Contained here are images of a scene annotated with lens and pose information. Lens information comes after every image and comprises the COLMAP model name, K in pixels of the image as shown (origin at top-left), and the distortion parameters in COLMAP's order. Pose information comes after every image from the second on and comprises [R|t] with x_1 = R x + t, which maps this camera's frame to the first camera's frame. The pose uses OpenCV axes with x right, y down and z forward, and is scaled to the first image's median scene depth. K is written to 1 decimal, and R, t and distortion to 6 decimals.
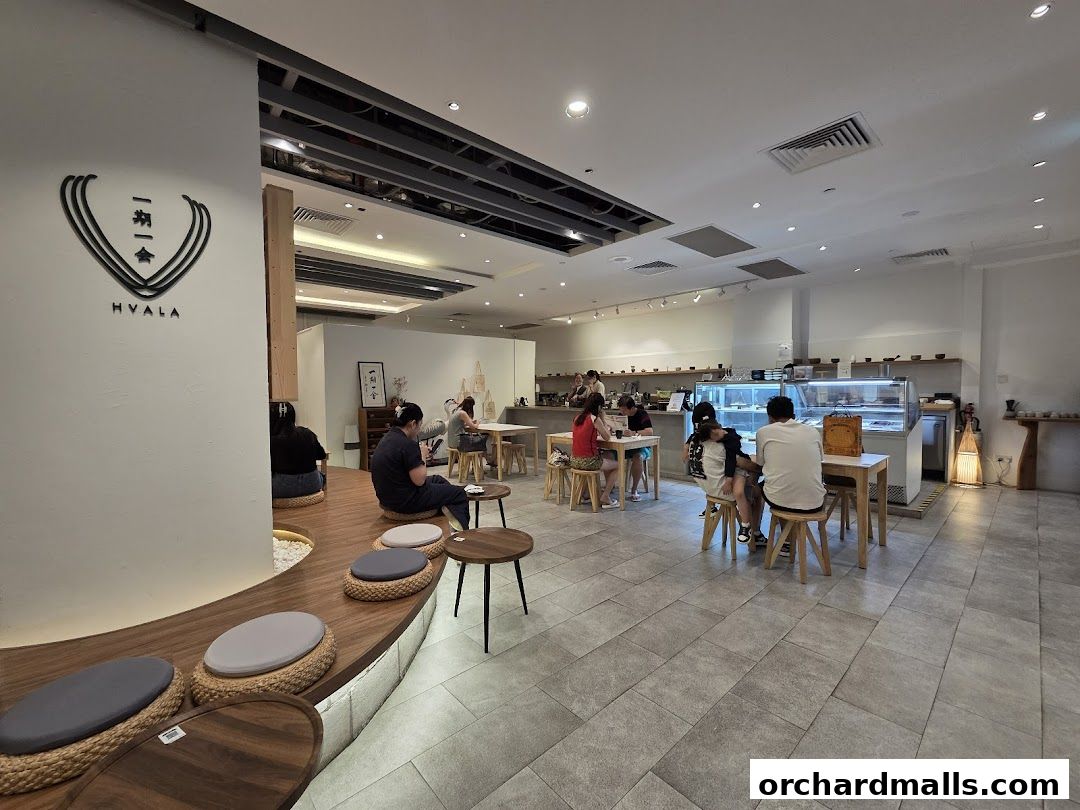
lens RADIAL K [[429.8, 0, 540.0], [0, 429.8, 405.0], [0, 0, 1]] dist [0.002525, 0.000243]
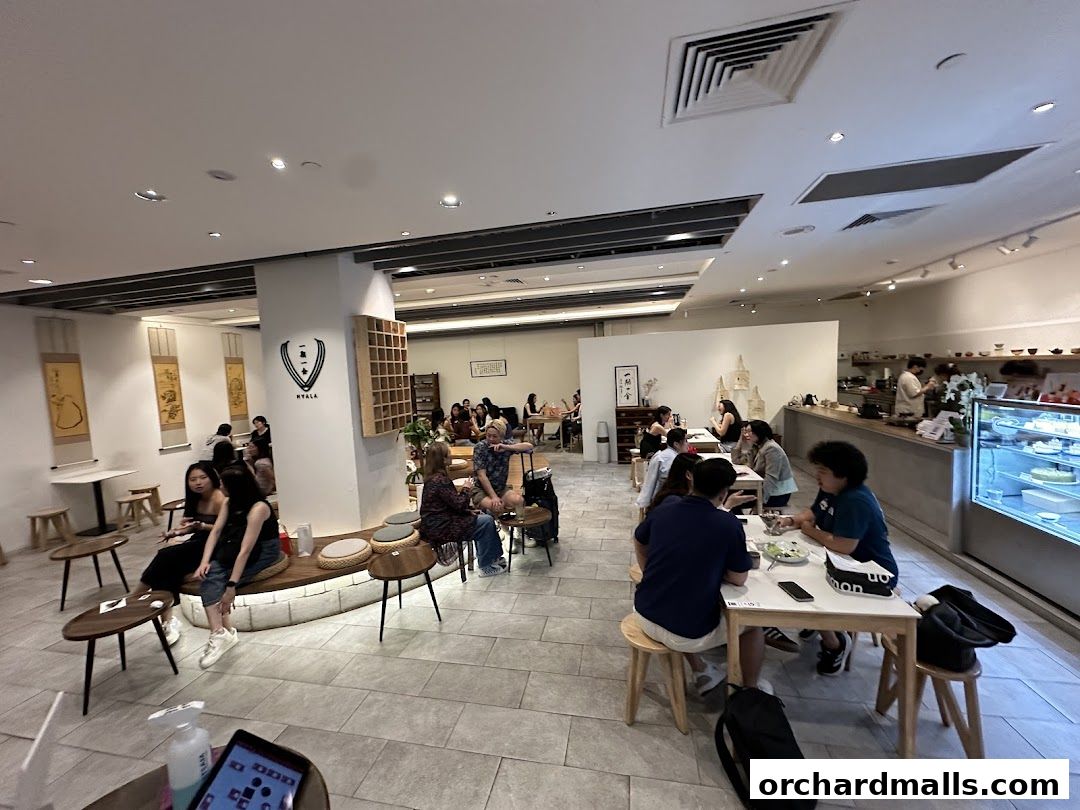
lens RADIAL K [[421.3, 0, 540.0], [0, 421.3, 405.0], [0, 0, 1]] dist [0.000013, -0.000037]
pose [[0.609404, 0.038605, -0.791920, 1.058552], [0.014279, 0.998118, 0.059645, -0.205486], [0.792731, -0.047656, 0.607705, 0.459132]]
